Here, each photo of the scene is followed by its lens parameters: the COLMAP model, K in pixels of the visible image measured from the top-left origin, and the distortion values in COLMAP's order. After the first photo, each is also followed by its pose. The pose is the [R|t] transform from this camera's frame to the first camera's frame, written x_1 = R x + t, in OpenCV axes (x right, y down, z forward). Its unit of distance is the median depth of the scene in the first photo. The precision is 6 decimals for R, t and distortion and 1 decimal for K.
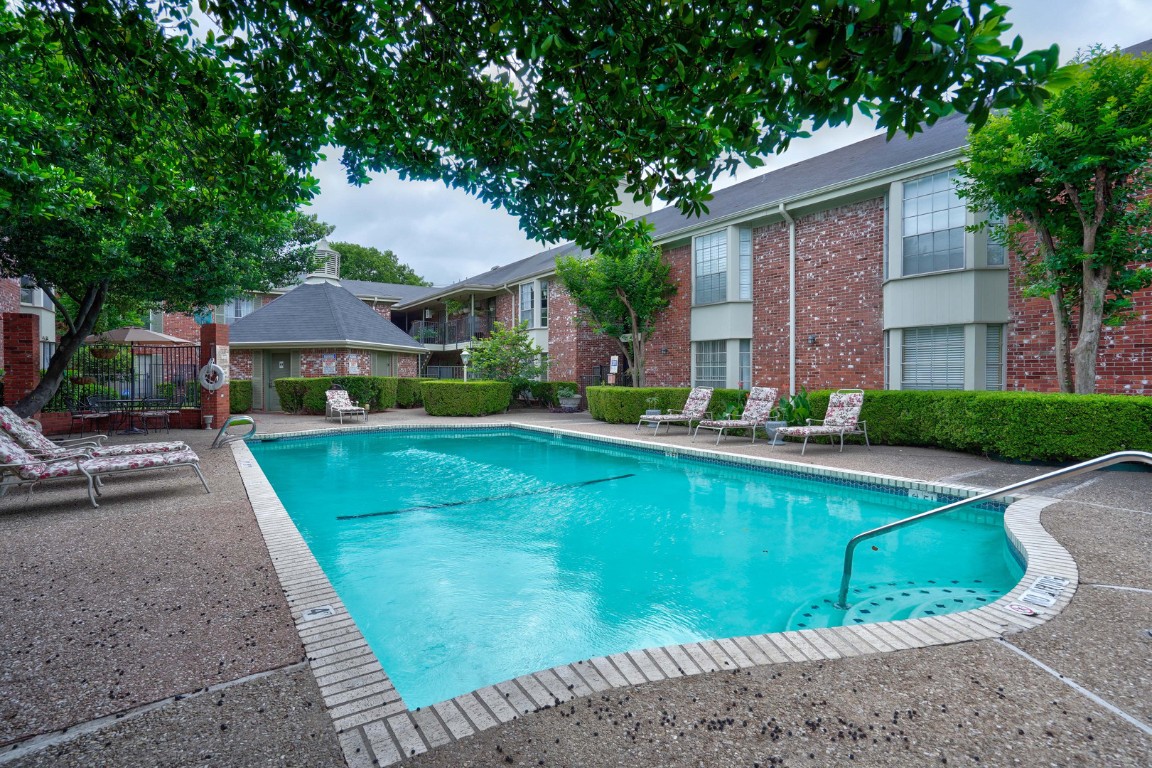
lens RADIAL K [[565.5, 0, 576.0], [0, 565.5, 384.0], [0, 0, 1]] dist [-0.051360, 0.023565]
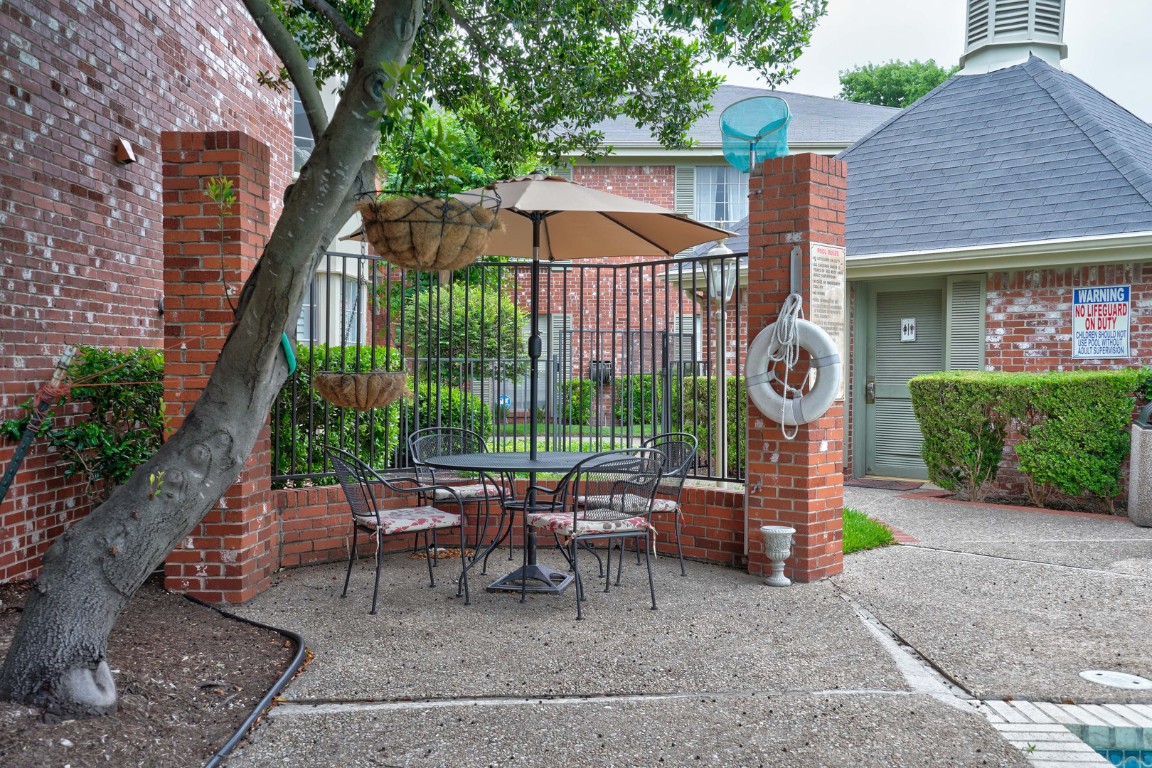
lens RADIAL K [[1063.8, 0, 576.0], [0, 1063.8, 384.0], [0, 0, 1]] dist [0.067361, 0.000879]
pose [[0.819065, 0.015262, -0.573498, -0.465010], [-0.012049, 0.999883, 0.009401, -0.010374], [0.573574, -0.000790, 0.819153, 0.559245]]
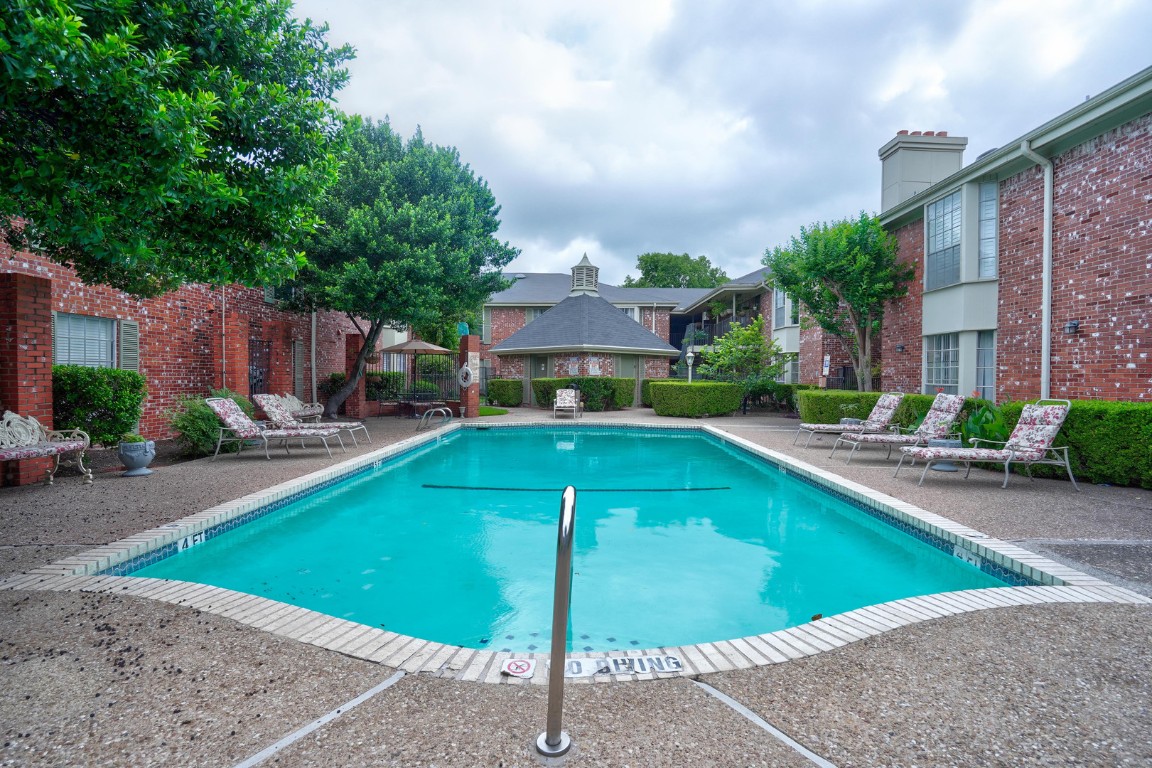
lens RADIAL K [[565.5, 0, 576.0], [0, 565.5, 384.0], [0, 0, 1]] dist [-0.051360, 0.023565]
pose [[0.815893, 0.012040, -0.578078, 0.308519], [-0.013357, 0.999909, 0.001974, -0.002458], [0.578049, 0.006111, 0.815979, 0.085706]]
